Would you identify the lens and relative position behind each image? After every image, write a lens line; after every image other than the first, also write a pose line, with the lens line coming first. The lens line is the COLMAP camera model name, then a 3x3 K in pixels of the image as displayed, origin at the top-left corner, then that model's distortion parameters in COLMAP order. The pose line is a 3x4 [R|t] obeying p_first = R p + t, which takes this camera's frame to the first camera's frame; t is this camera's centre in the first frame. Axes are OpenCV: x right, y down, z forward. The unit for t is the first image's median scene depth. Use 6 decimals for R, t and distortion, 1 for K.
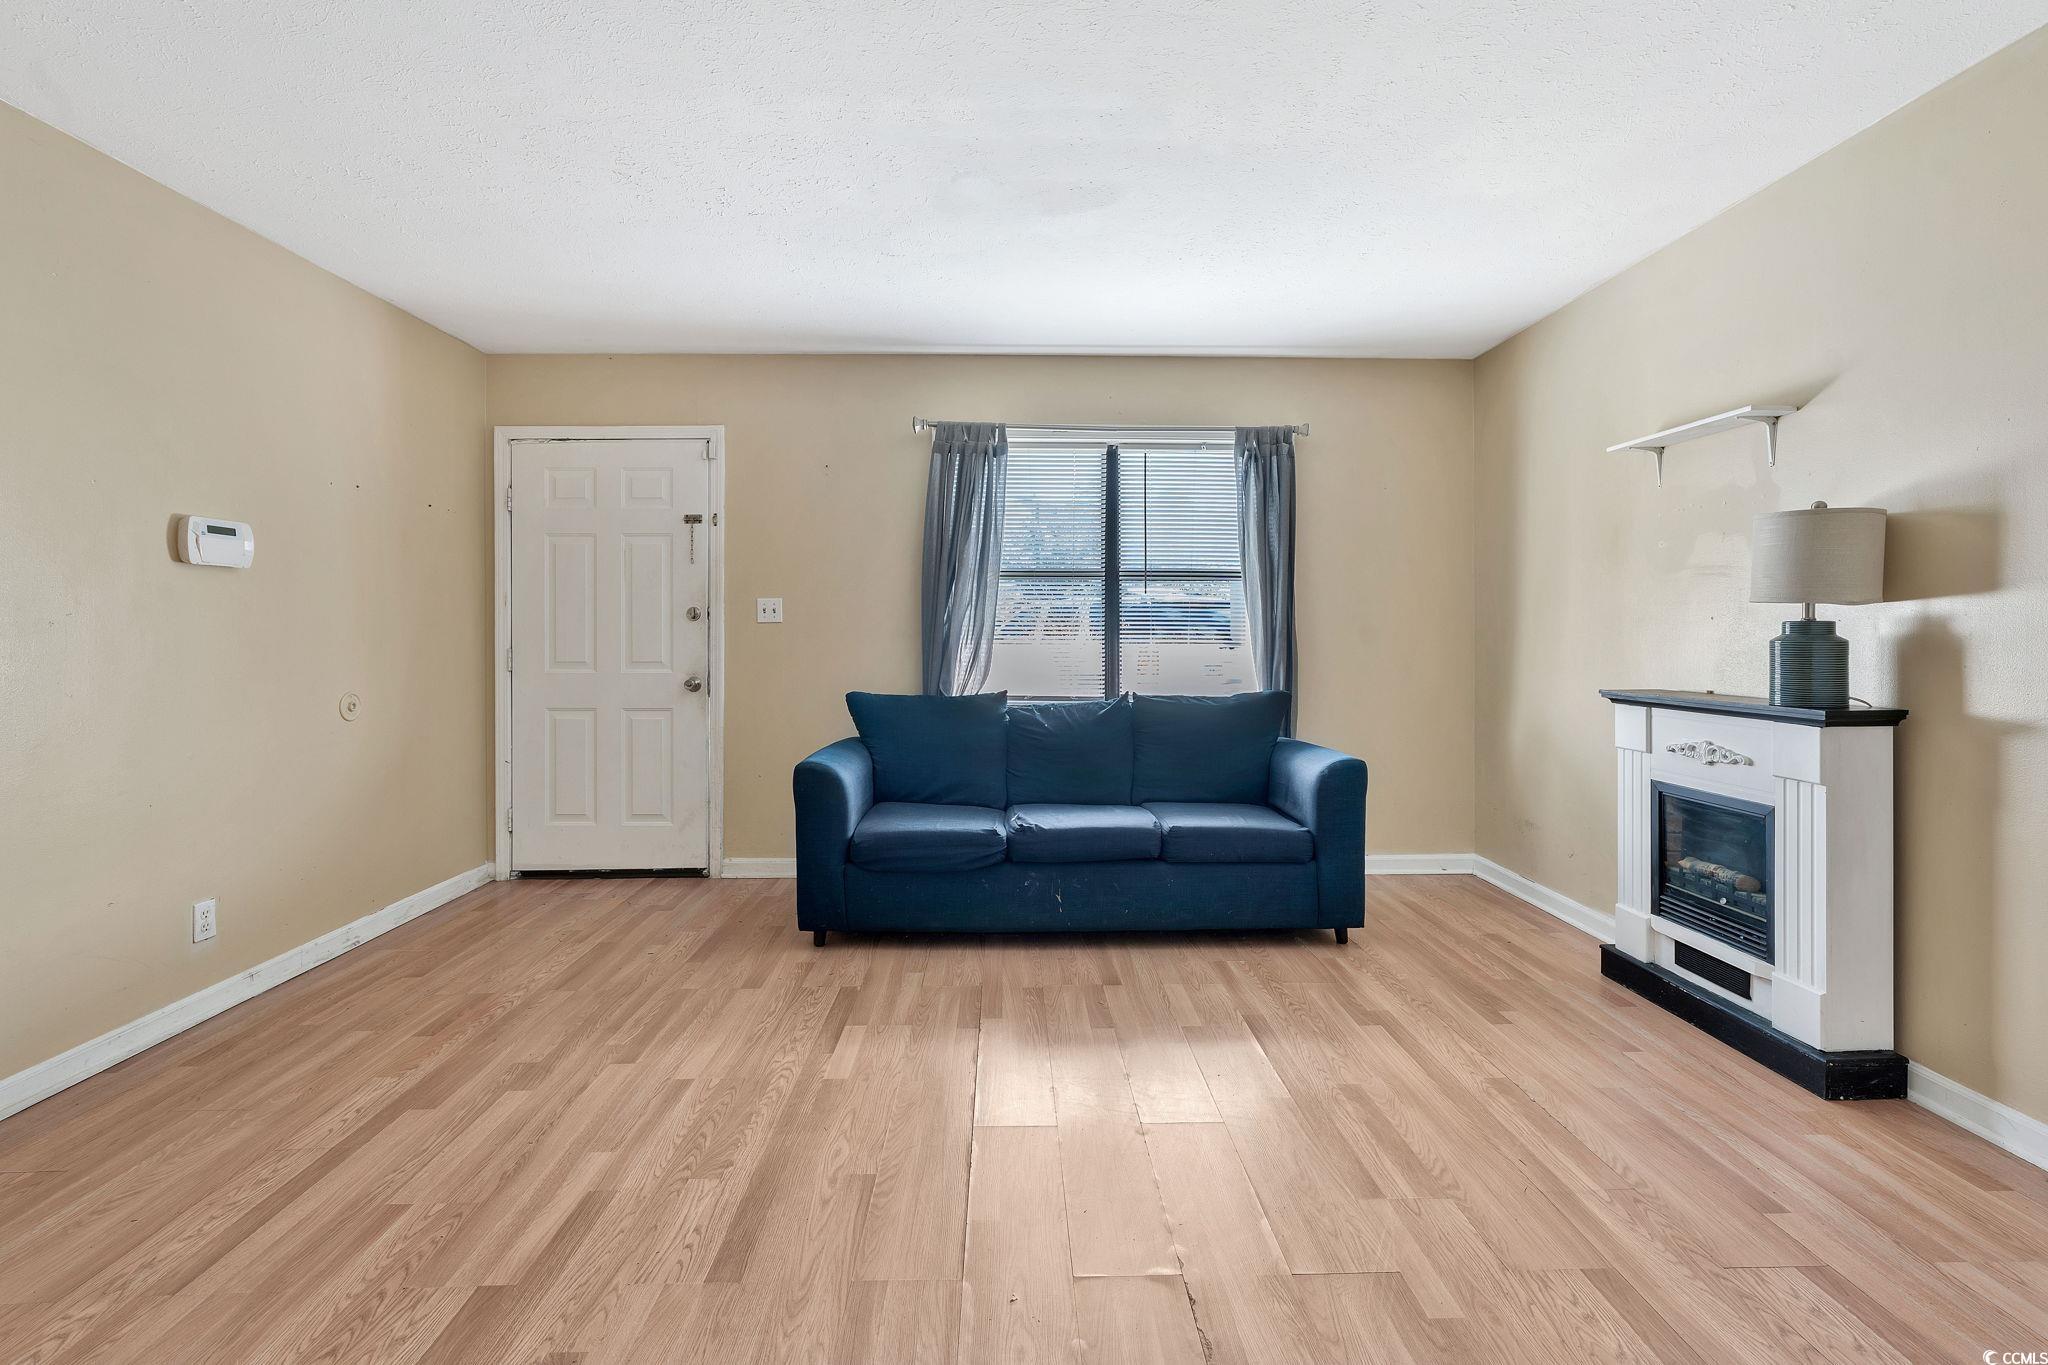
lens RADIAL K [[880.5, 0, 1028.8], [0, 880.5, 642.8], [0, 0, 1]] dist [-0.005898, -0.000821]
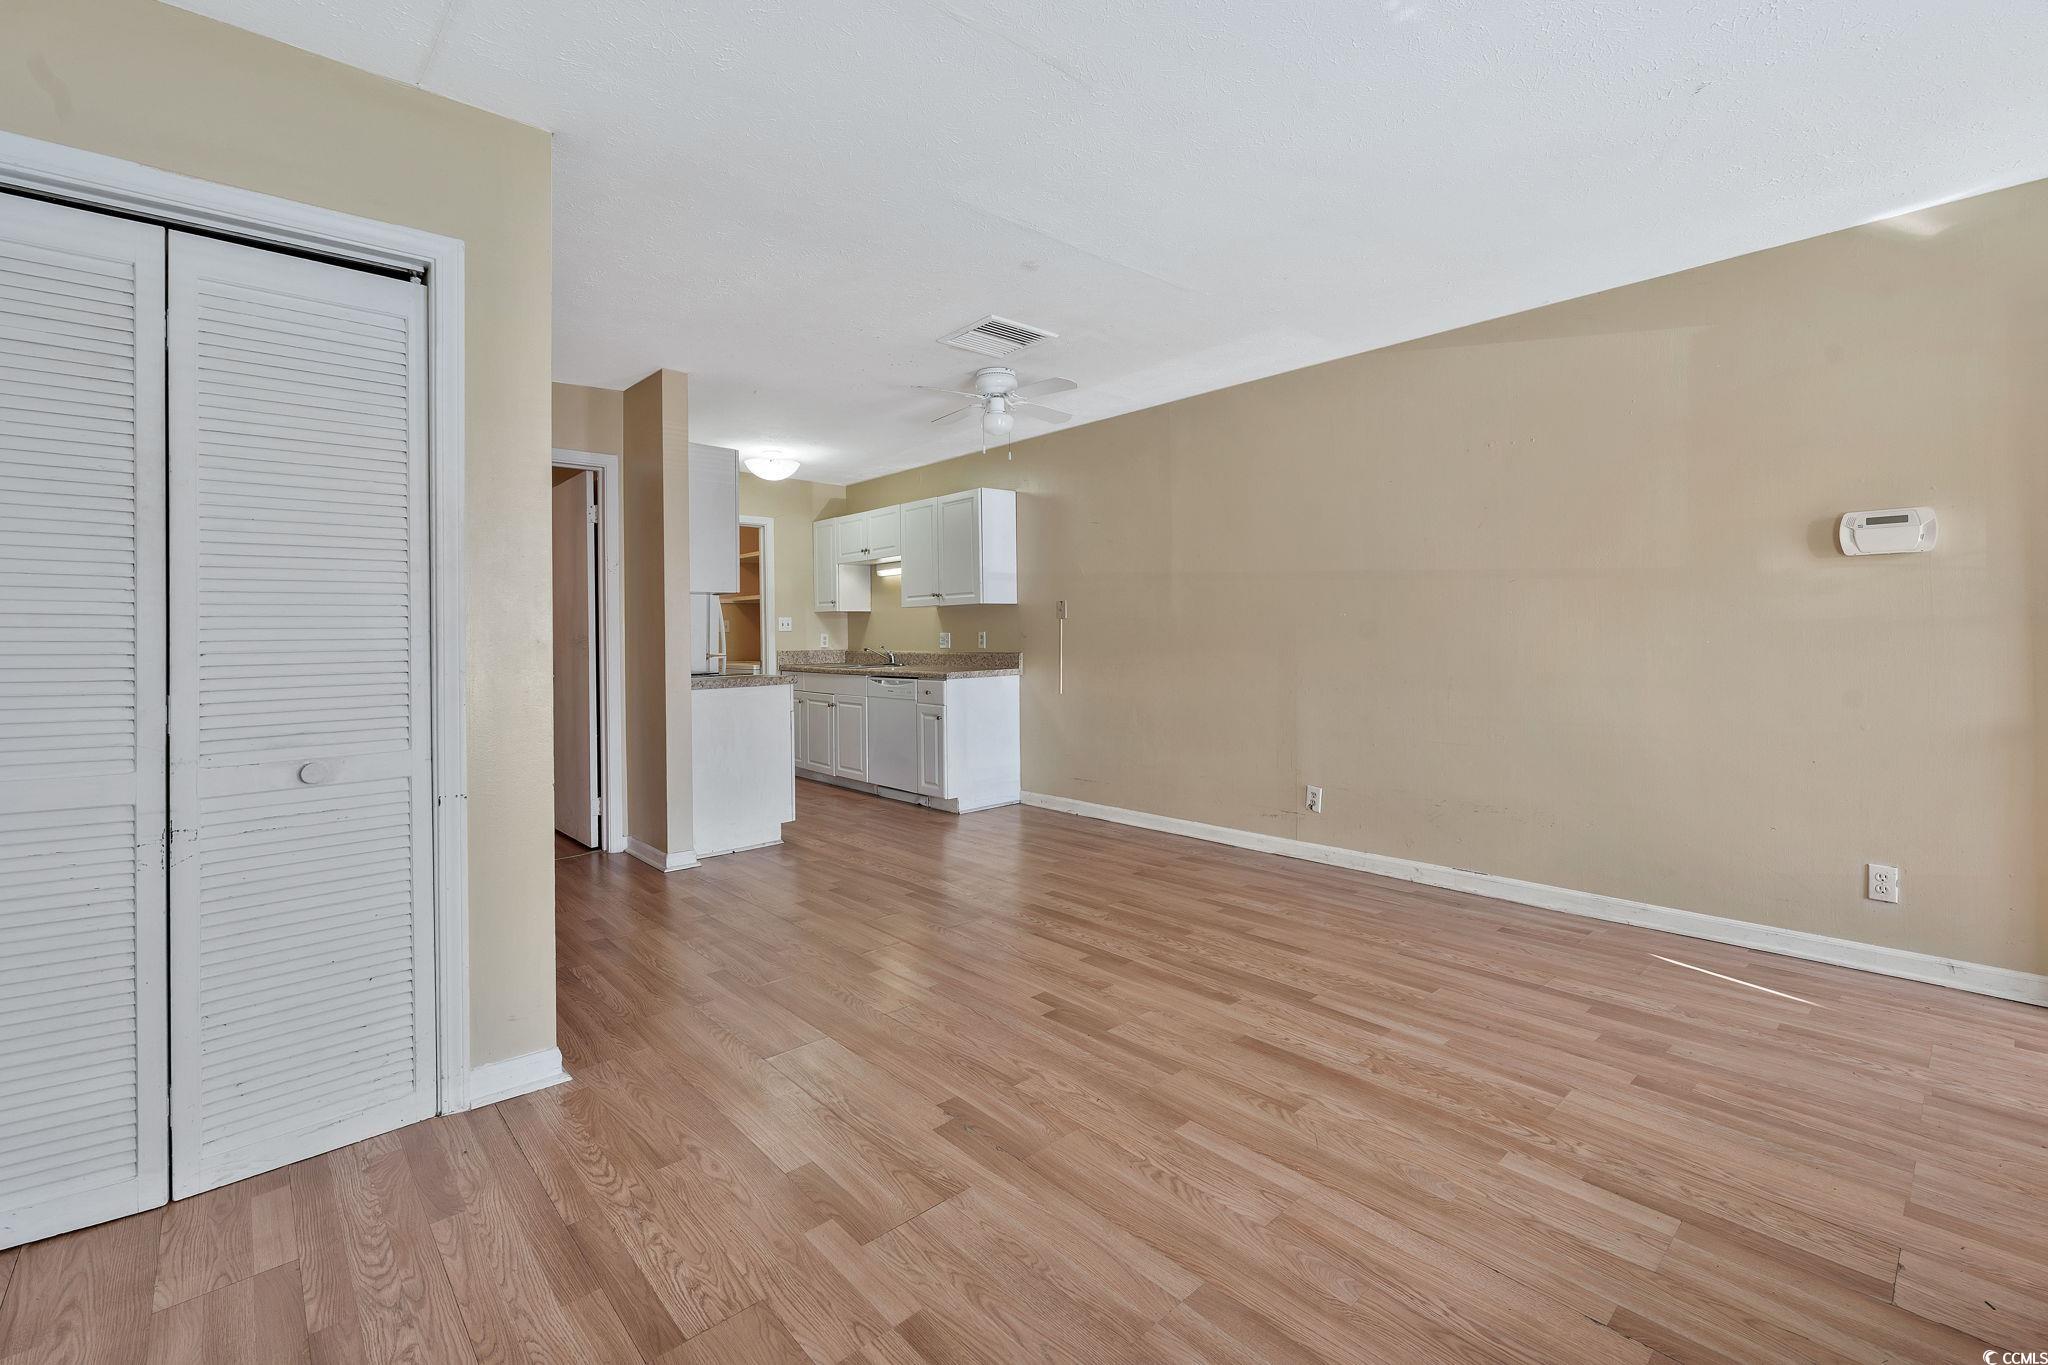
lens RADIAL K [[880.5, 0, 1023.2], [0, 880.5, 606.9], [0, 0, 1]] dist [-0.005898, -0.000821]
pose [[-0.758315, -0.004798, -0.651871, 0.526096], [0.005942, 0.999880, -0.014273, -0.012774], [0.651861, -0.014697, -0.758196, 1.054468]]
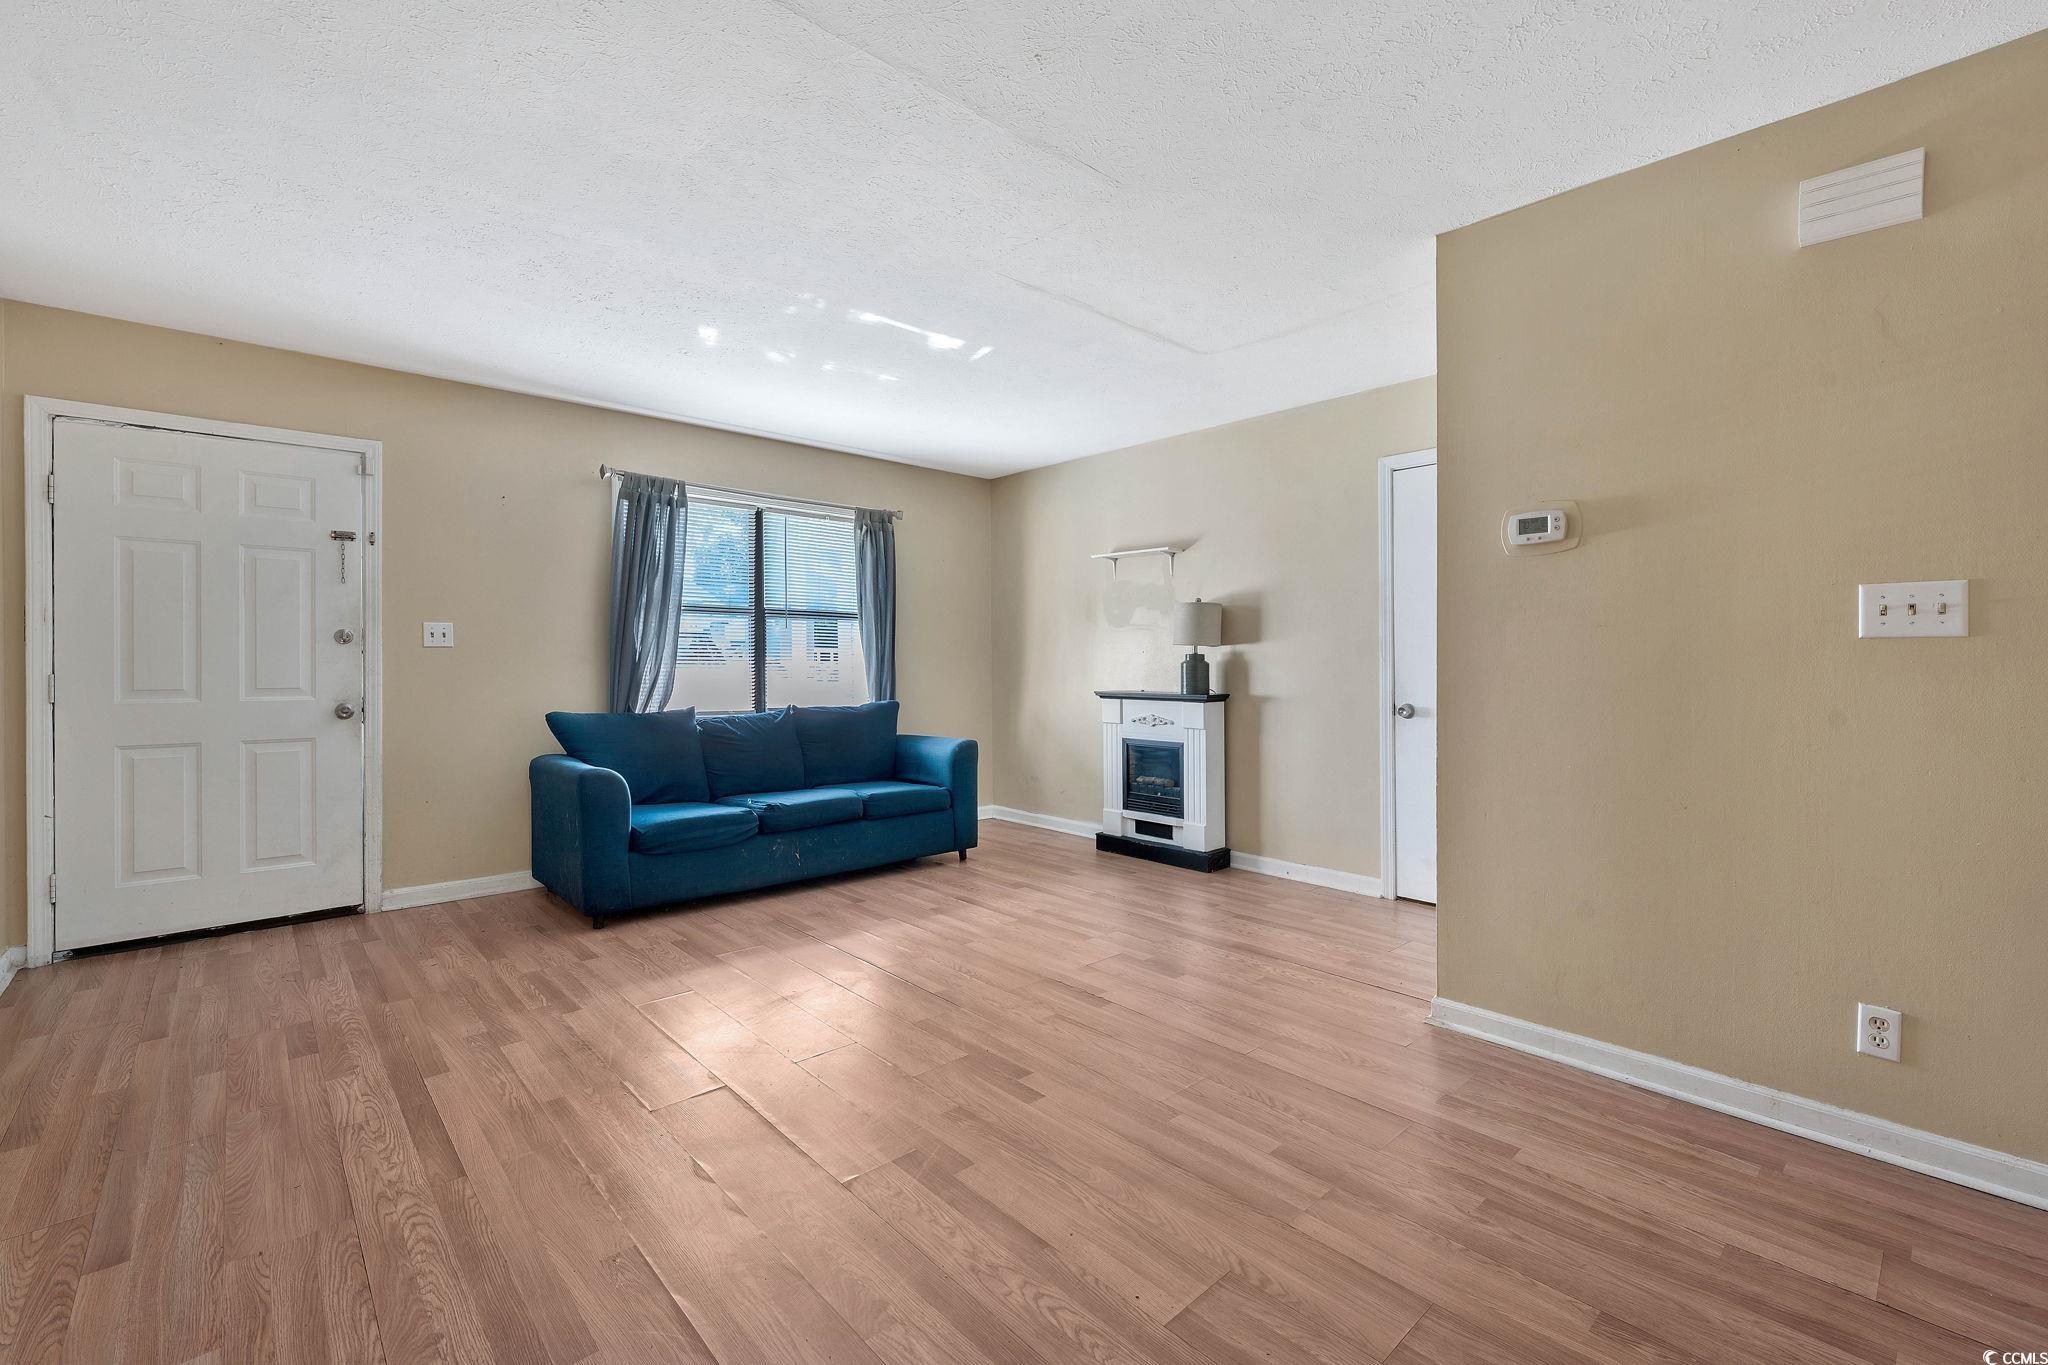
lens RADIAL K [[880.5, 0, 1034.0], [0, 880.5, 659.8], [0, 0, 1]] dist [-0.005898, -0.000821]
pose [[0.749237, 0.004405, 0.662287, -0.643294], [0.006191, 0.999888, -0.013655, 0.013832], [-0.662273, 0.014330, 0.749125, -0.268160]]
